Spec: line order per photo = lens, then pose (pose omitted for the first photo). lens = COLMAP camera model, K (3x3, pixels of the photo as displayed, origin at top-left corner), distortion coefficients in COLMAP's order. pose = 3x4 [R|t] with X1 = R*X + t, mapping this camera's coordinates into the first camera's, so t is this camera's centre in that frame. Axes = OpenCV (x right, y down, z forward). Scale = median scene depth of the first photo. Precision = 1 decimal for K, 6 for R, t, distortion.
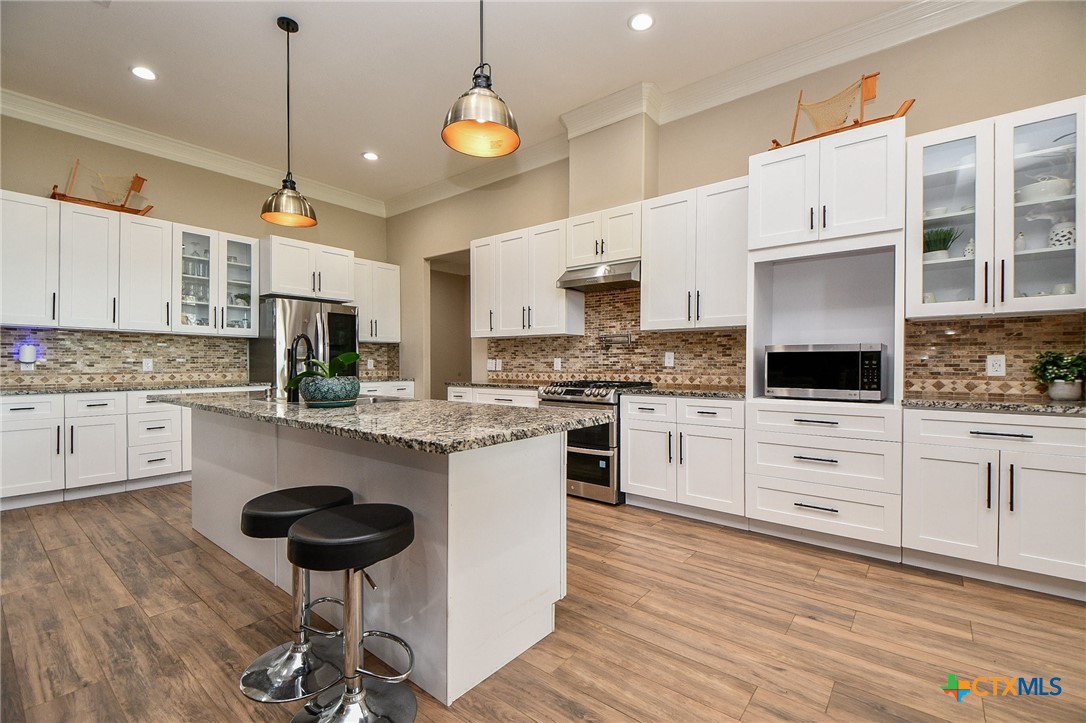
lens RADIAL K [[477.7, 0, 541.4], [0, 477.7, 362.2], [0, 0, 1]] dist [0.024979, -0.000681]
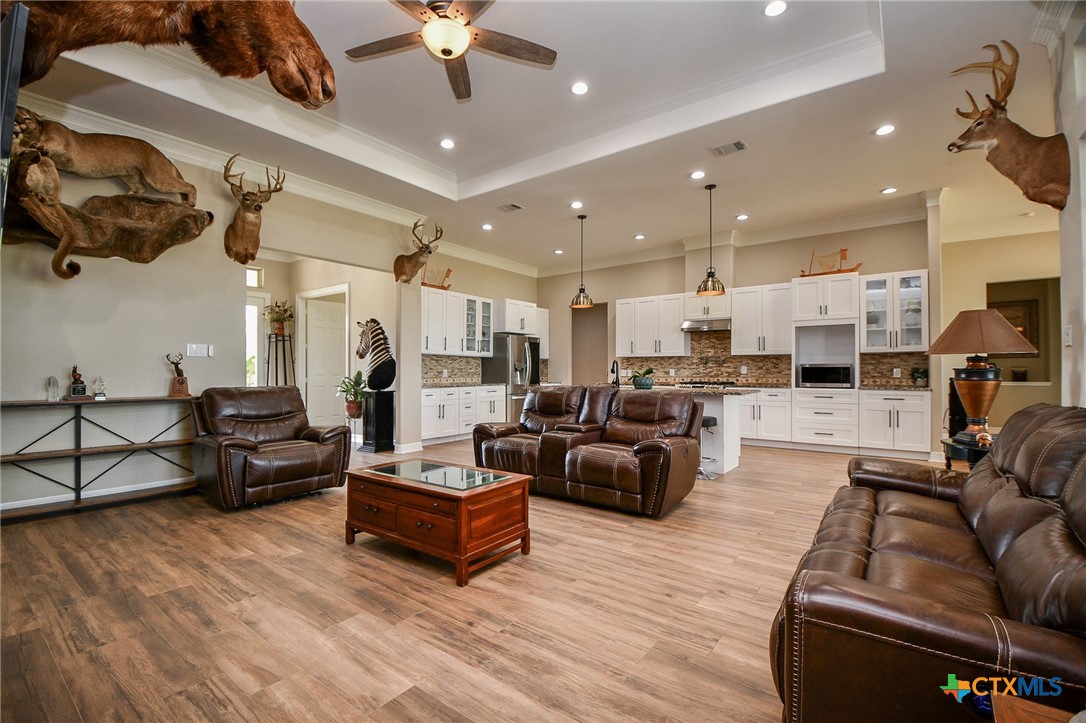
lens RADIAL K [[477.7, 0, 549.4], [0, 477.7, 365.2], [0, 0, 1]] dist [0.024979, -0.000681]
pose [[0.999610, -0.001728, 0.027859, -0.593856], [0.002032, 0.999938, -0.010916, -0.005496], [-0.027838, 0.010968, 0.999552, -0.937909]]
